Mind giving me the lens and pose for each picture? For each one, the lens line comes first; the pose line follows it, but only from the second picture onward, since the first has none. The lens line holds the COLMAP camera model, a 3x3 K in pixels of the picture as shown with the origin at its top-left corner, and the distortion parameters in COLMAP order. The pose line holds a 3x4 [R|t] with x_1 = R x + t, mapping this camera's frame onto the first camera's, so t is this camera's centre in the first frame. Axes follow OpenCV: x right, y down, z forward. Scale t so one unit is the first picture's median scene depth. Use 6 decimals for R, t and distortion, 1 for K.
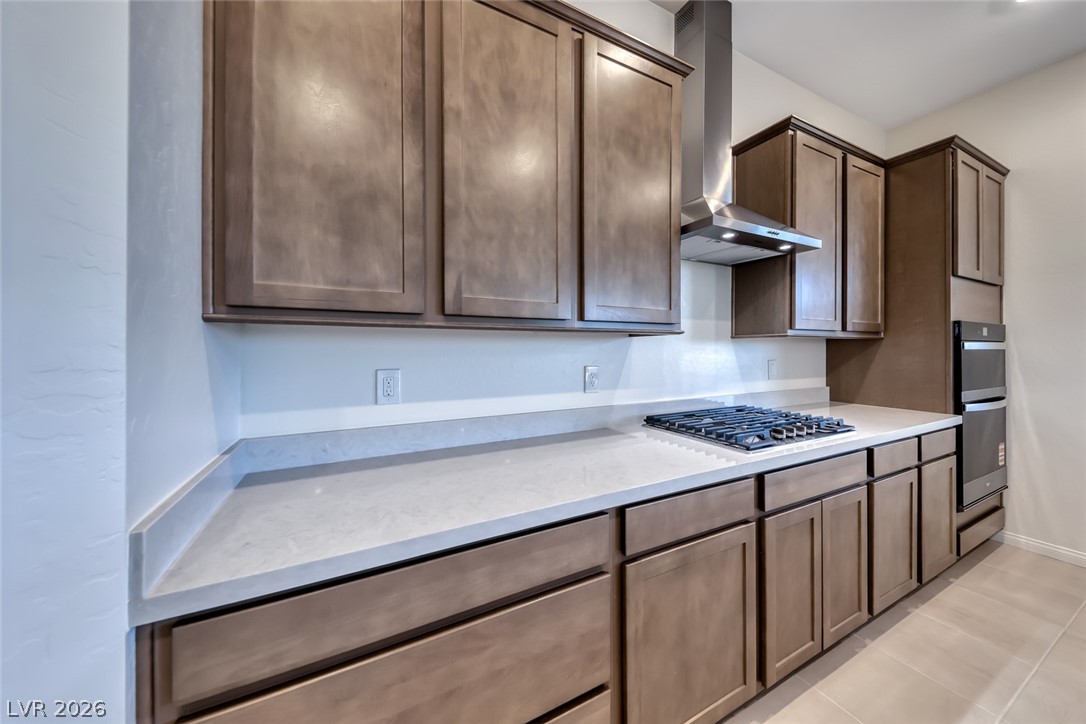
lens RADIAL K [[377.5, 0, 543.1], [0, 377.5, 355.3], [0, 0, 1]] dist [-0.002372, -0.002130]
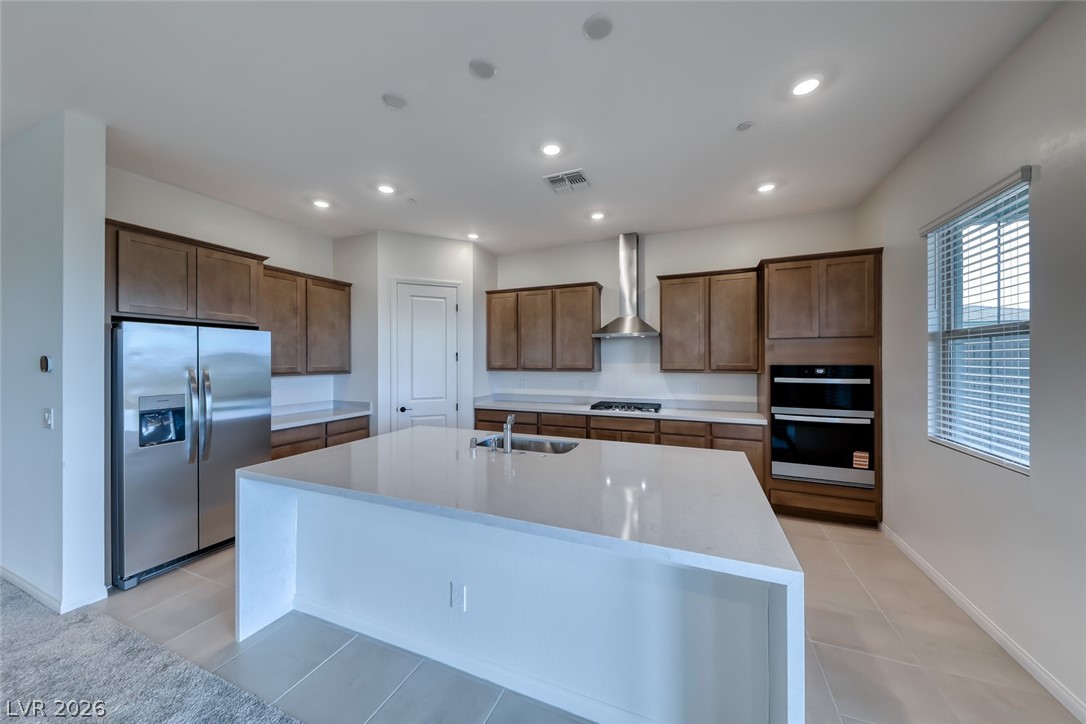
lens RADIAL K [[377.5, 0, 542.9], [0, 377.5, 361.0], [0, 0, 1]] dist [-0.002372, -0.002130]
pose [[0.630850, 0.002175, -0.775902, 3.317092], [-0.011363, 0.999915, -0.006436, -0.161680], [0.775822, 0.012877, 0.630820, -1.620560]]
